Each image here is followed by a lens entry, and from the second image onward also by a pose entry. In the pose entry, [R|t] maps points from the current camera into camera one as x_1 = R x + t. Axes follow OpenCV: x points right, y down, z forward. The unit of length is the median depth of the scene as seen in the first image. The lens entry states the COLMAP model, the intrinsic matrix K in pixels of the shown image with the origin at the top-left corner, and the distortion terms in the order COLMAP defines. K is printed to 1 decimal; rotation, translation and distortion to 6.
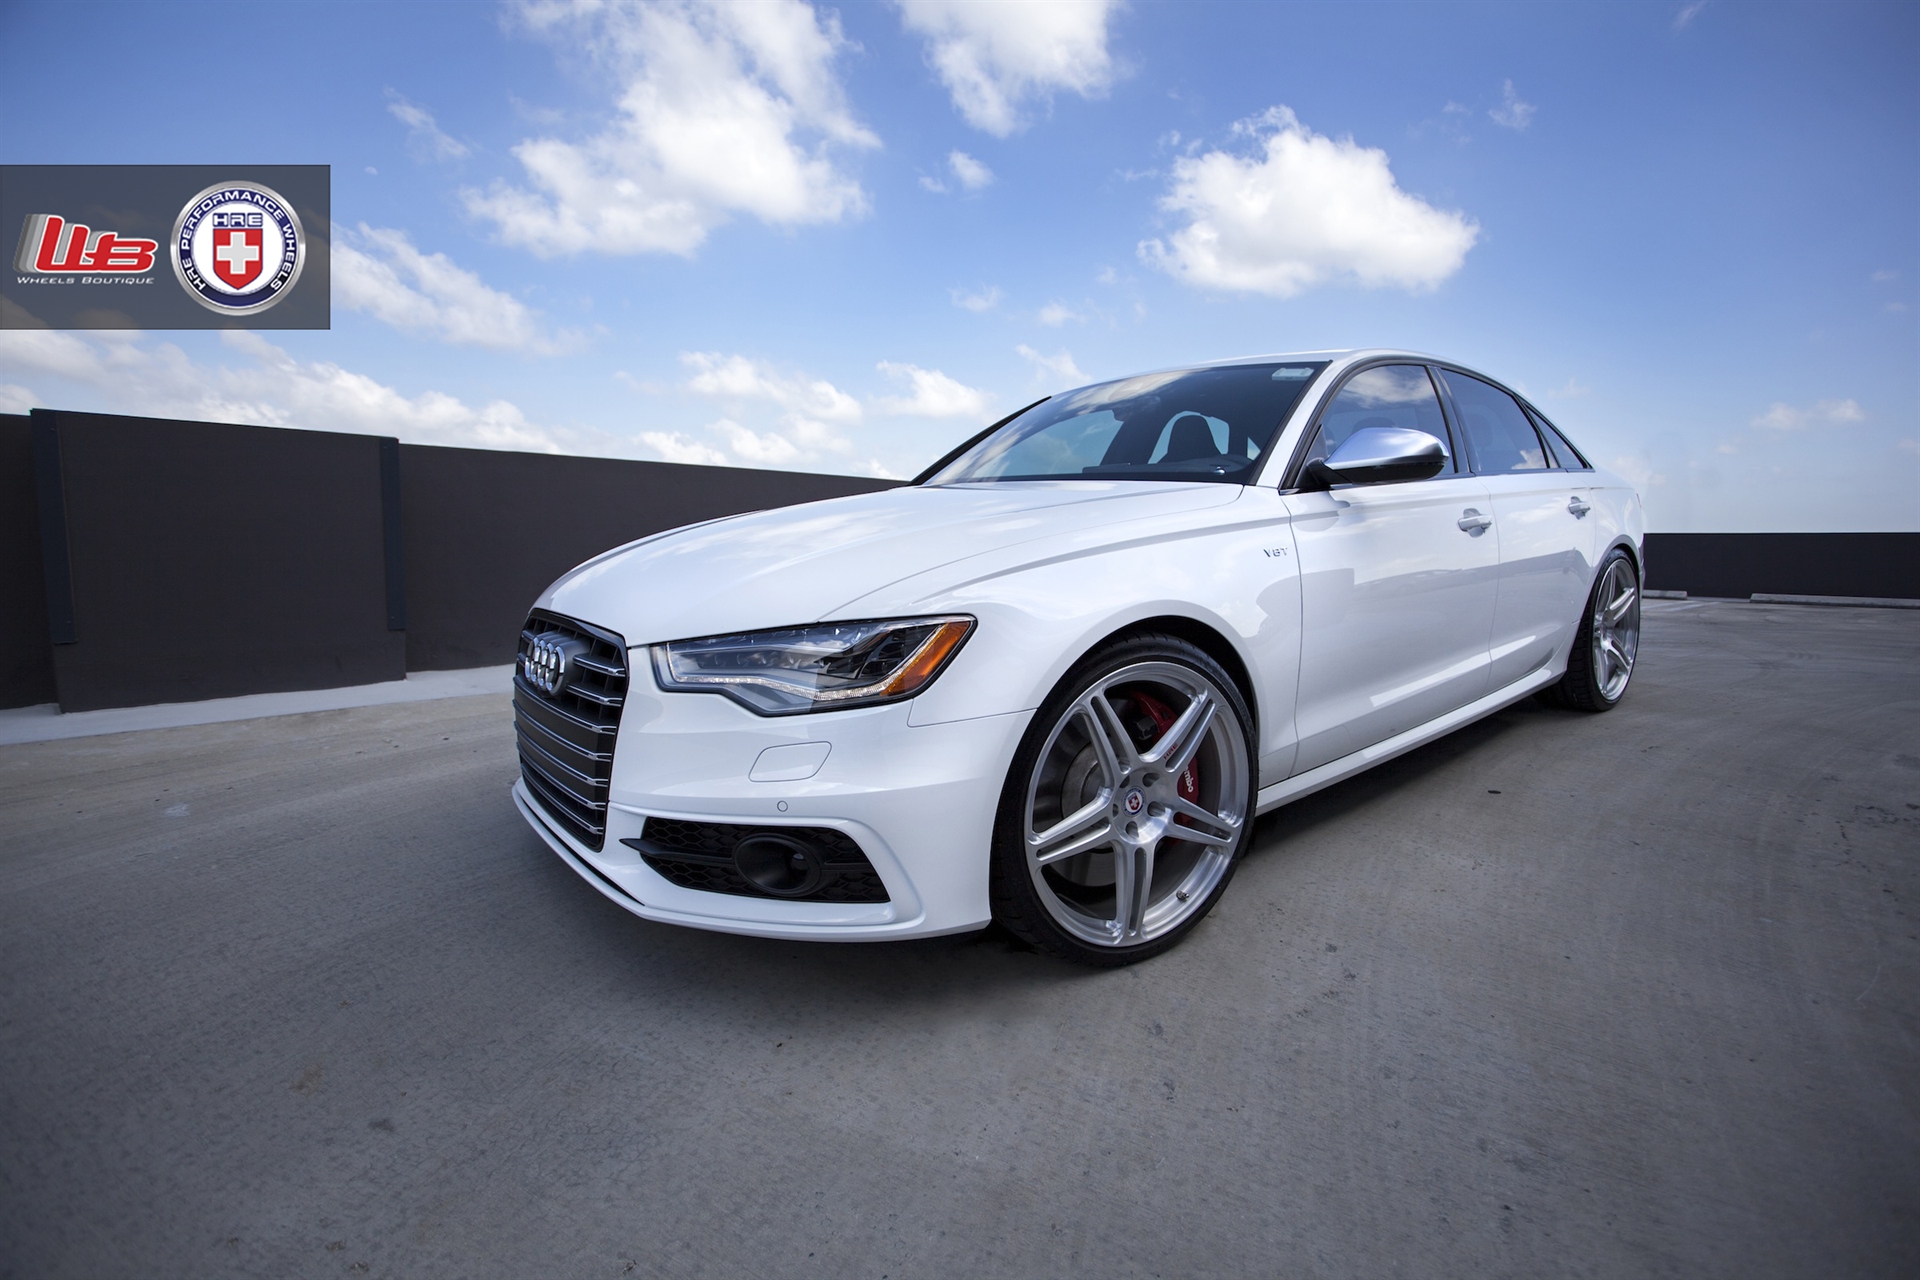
lens RADIAL K [[946.9, 0, 975.8], [0, 946.9, 632.4], [0, 0, 1]] dist [-0.049156, -0.001659]
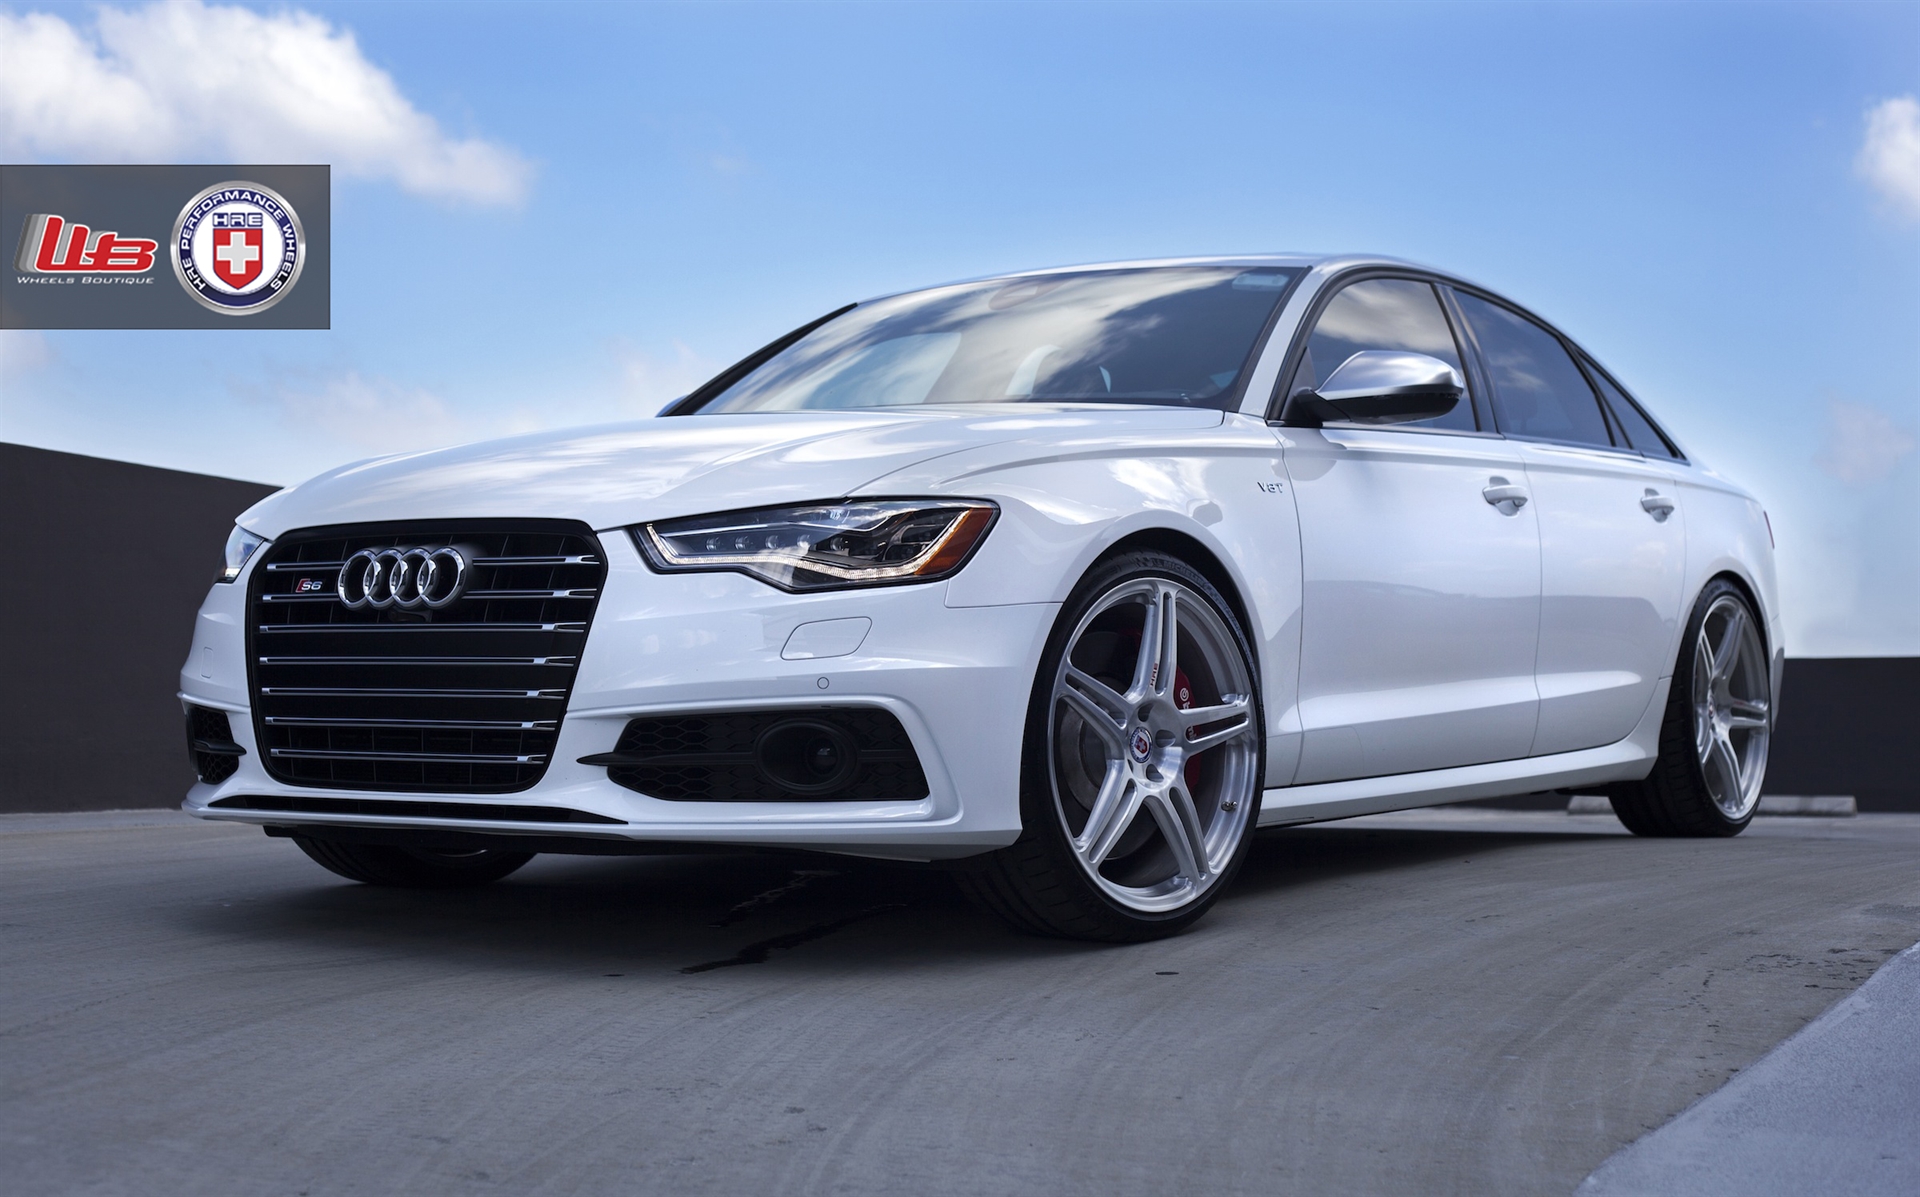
lens RADIAL K [[2730.2, 0, 957.1], [0, 2730.2, 593.8], [0, 0, 1]] dist [0.057552, 0.000000]
pose [[0.962548, 0.025711, 0.269889, -0.716723], [0.019506, 0.986345, -0.163532, 0.479772], [-0.270408, 0.162671, 0.948903, -1.429105]]
